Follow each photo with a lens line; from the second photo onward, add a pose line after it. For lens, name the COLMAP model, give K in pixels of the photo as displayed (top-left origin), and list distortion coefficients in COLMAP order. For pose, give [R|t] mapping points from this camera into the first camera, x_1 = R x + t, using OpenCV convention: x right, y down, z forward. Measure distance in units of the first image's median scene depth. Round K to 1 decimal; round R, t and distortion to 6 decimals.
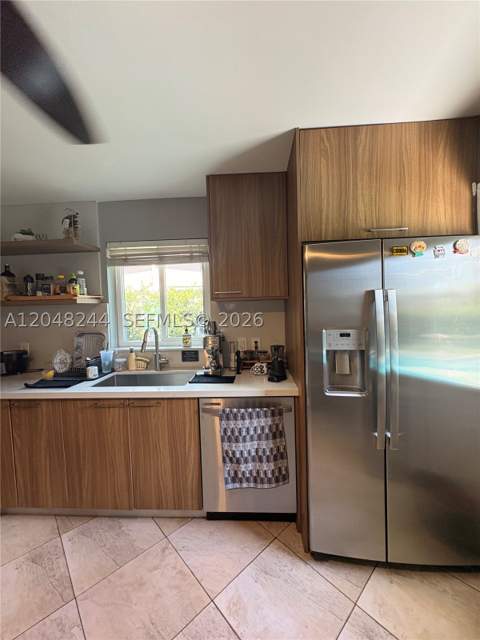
lens RADIAL K [[255.3, 0, 242.0], [0, 255.3, 320.2], [0, 0, 1]] dist [-0.000670, -0.000281]
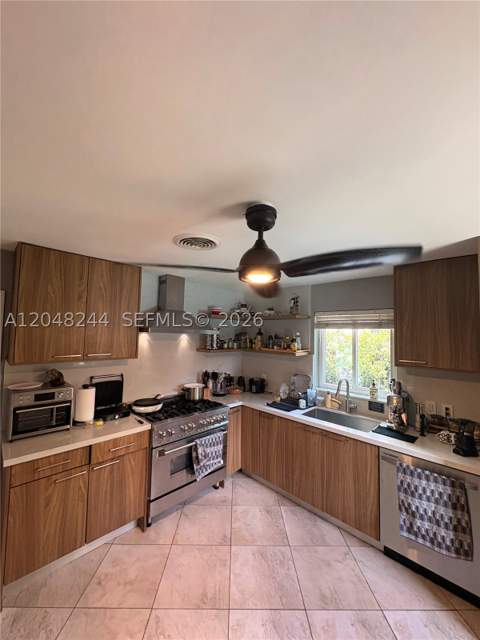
lens RADIAL K [[255.3, 0, 240.3], [0, 255.3, 319.4], [0, 0, 1]] dist [-0.000670, -0.000281]
pose [[0.742817, 0.008818, -0.669436, 0.142597], [-0.070505, 0.995383, -0.065122, -0.171804], [0.665771, 0.095572, 0.740010, -0.406413]]
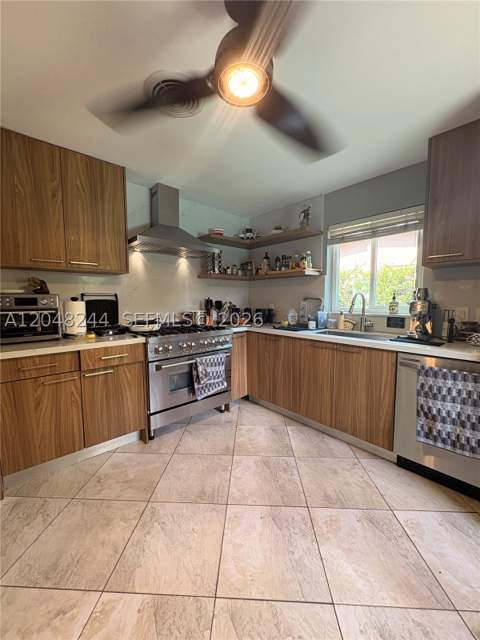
lens RADIAL K [[255.3, 0, 240.4], [0, 255.3, 320.2], [0, 0, 1]] dist [-0.000670, -0.000281]
pose [[0.701343, 0.086321, -0.707578, 0.110390], [-0.047339, 0.996090, 0.074597, 0.100072], [0.711250, -0.018822, 0.702687, -0.235026]]
